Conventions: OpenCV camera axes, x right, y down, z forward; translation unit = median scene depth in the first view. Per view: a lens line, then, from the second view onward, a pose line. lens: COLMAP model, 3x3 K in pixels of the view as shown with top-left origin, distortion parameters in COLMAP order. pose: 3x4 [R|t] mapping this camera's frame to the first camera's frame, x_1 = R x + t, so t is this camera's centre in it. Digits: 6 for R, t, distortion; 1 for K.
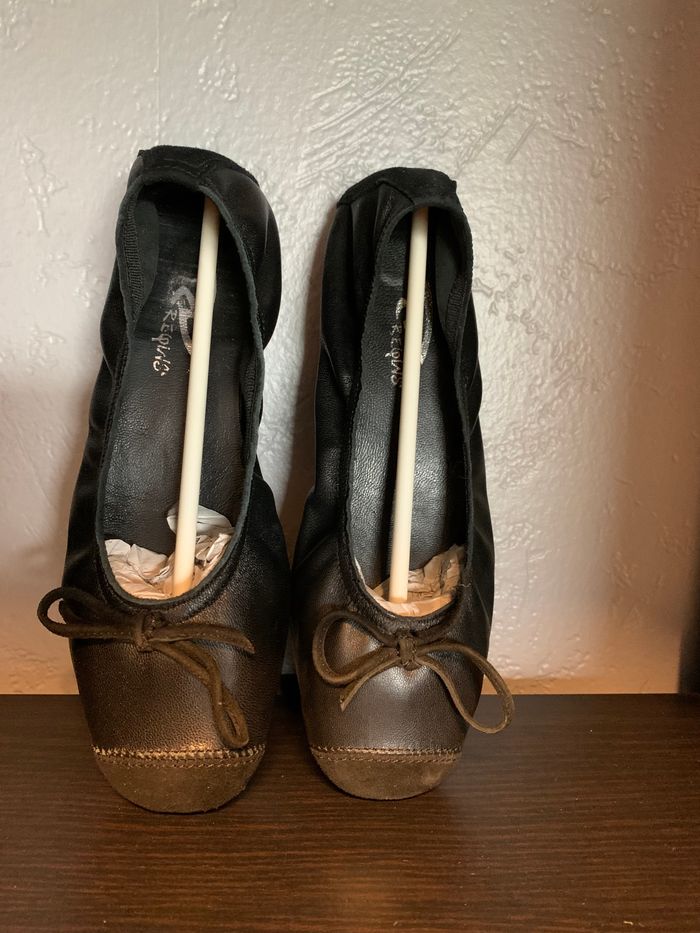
lens RADIAL K [[777.4, 0, 346.1], [0, 777.4, 468.9], [0, 0, 1]] dist [-0.019345, 0.018206]
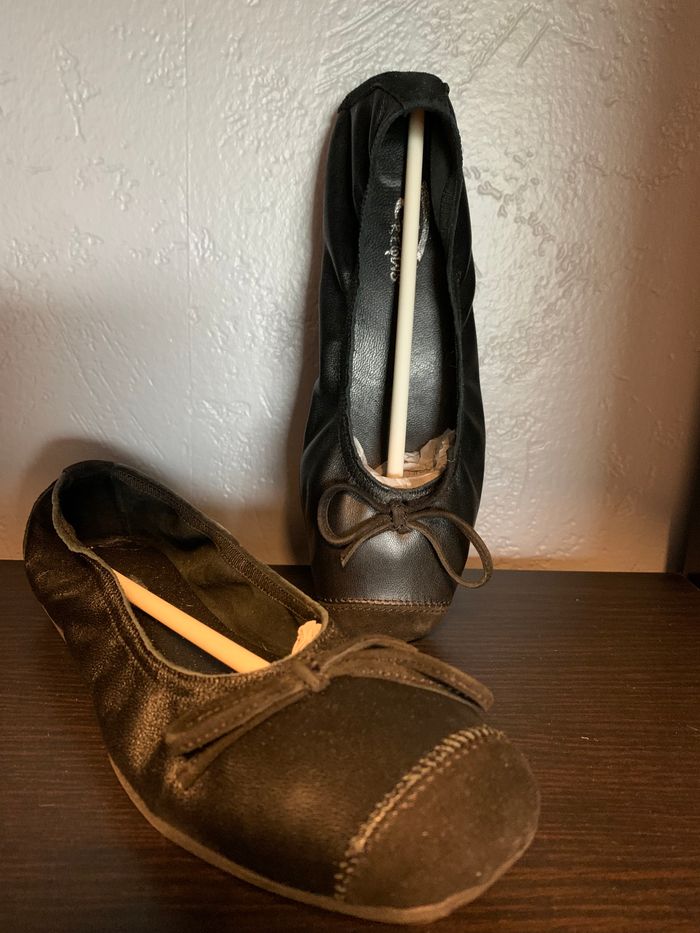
lens RADIAL K [[777.4, 0, 353.1], [0, 777.4, 475.9], [0, 0, 1]] dist [-0.019345, 0.018206]
pose [[0.999304, 0.011650, -0.035445, 0.029695], [-0.007519, 0.993394, 0.114506, 0.033095], [0.036544, -0.114160, 0.992790, -0.100723]]
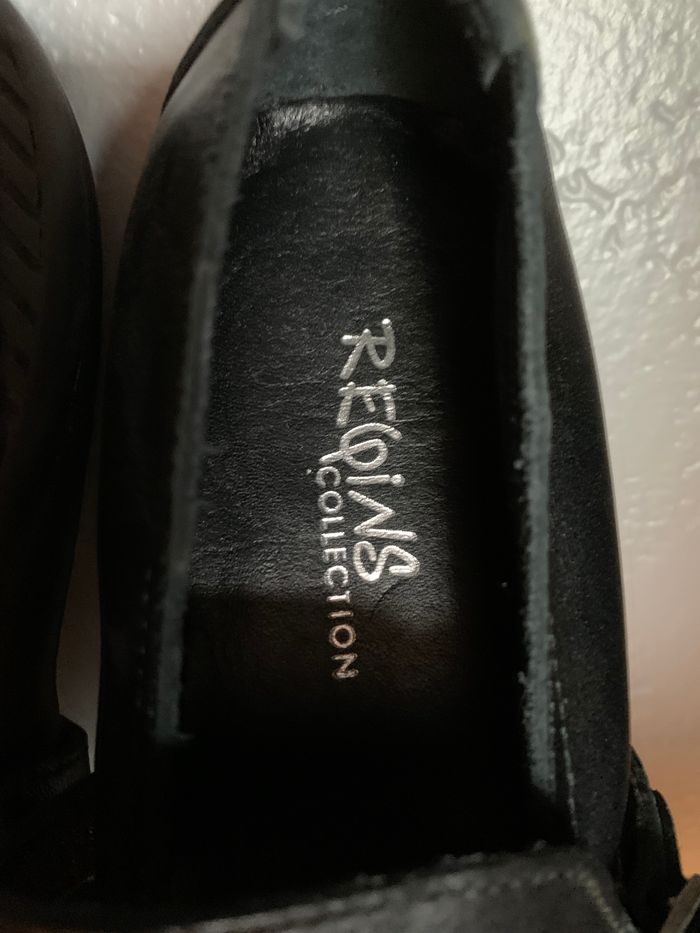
lens RADIAL K [[777.4, 0, 366.8], [0, 777.4, 446.9], [0, 0, 1]] dist [-0.019345, 0.018206]
pose [[0.999168, 0.017273, -0.036940, 0.073723], [-0.005749, 0.956481, 0.291736, -0.231129], [0.040371, -0.291281, 0.955785, 0.567818]]
